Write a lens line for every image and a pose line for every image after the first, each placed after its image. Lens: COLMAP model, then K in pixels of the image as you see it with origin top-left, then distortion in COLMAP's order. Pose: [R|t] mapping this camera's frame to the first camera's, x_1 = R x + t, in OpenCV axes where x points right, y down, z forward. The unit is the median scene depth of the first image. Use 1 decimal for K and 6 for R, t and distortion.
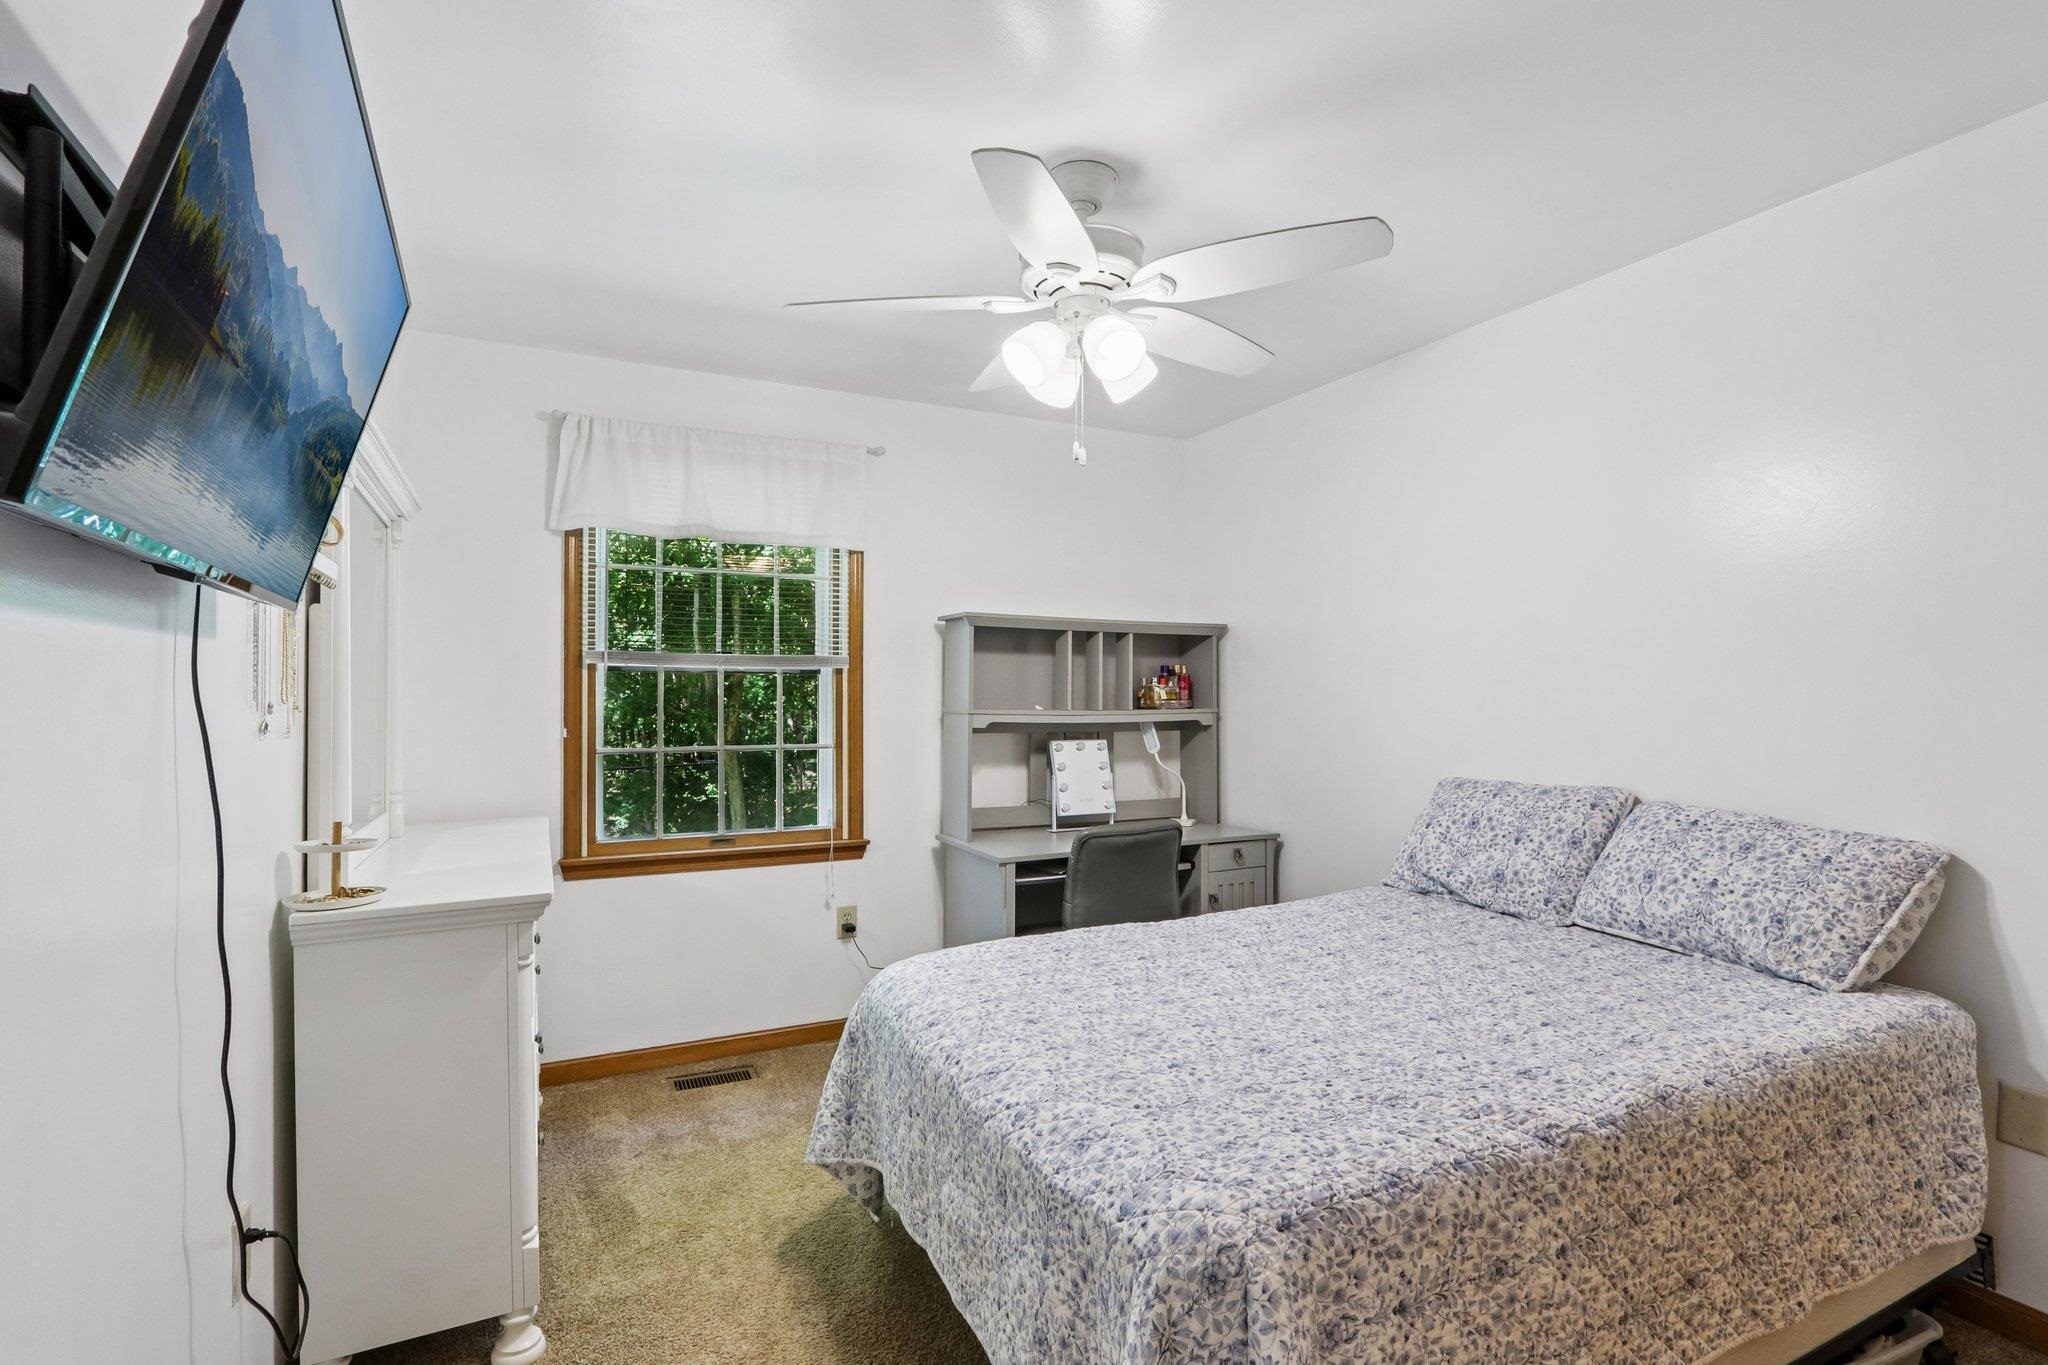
lens RADIAL K [[959.6, 0, 1027.5], [0, 959.6, 683.7], [0, 0, 1]] dist [-0.011609, -0.000038]
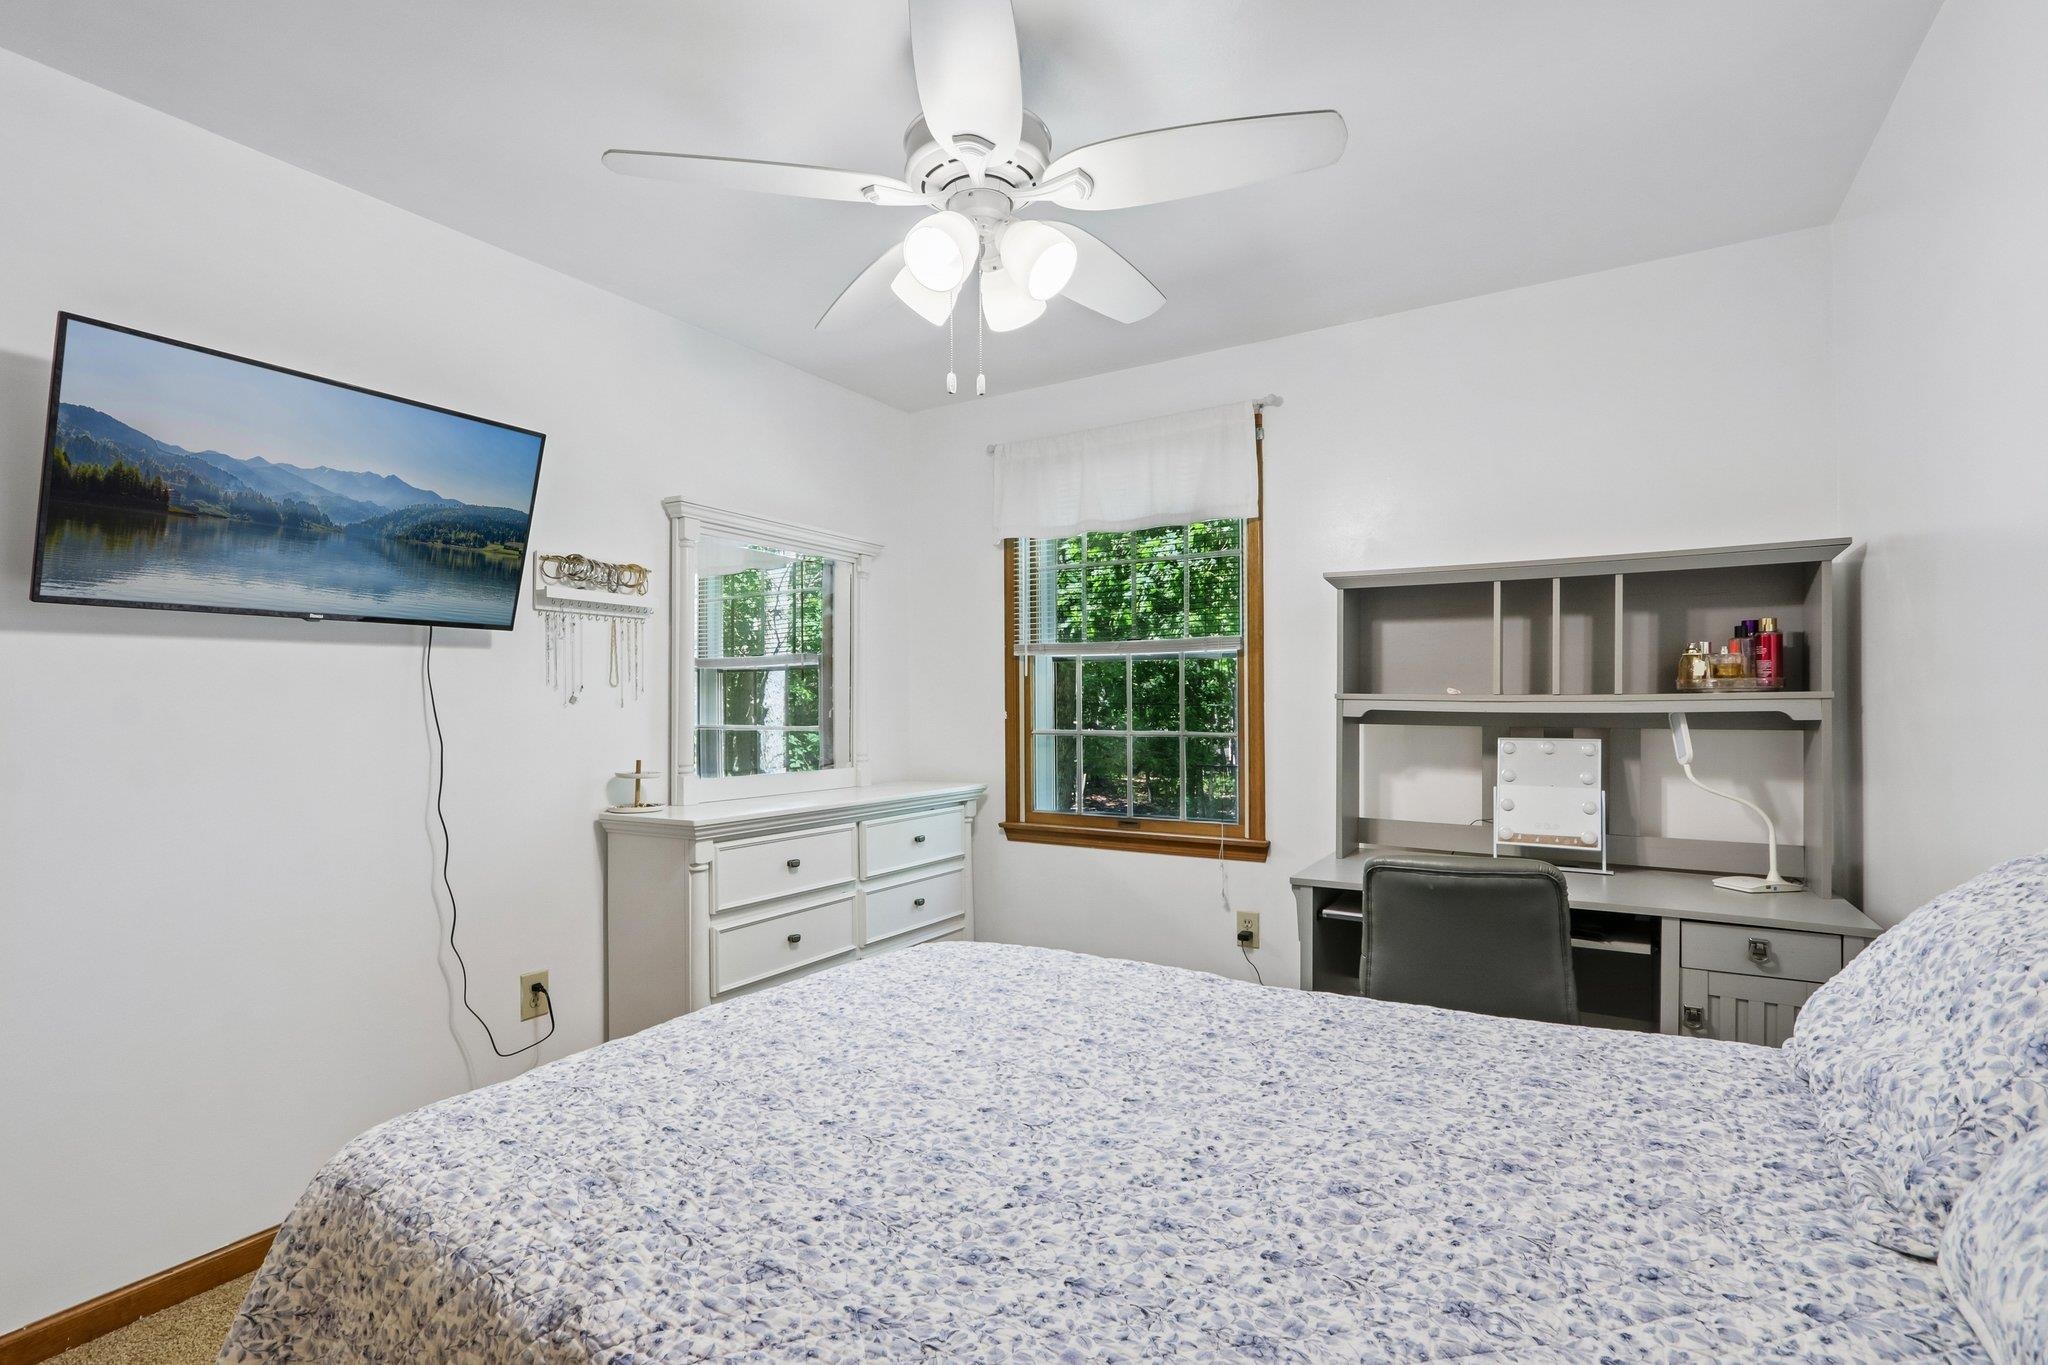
lens RADIAL K [[959.6, 0, 1024.4], [0, 959.6, 701.2], [0, 0, 1]] dist [-0.011609, -0.000038]
pose [[0.514470, -0.001799, -0.857507, 0.501390], [0.017049, 0.999822, 0.008131, 0.023330], [0.857339, -0.018803, 0.514409, 0.376265]]
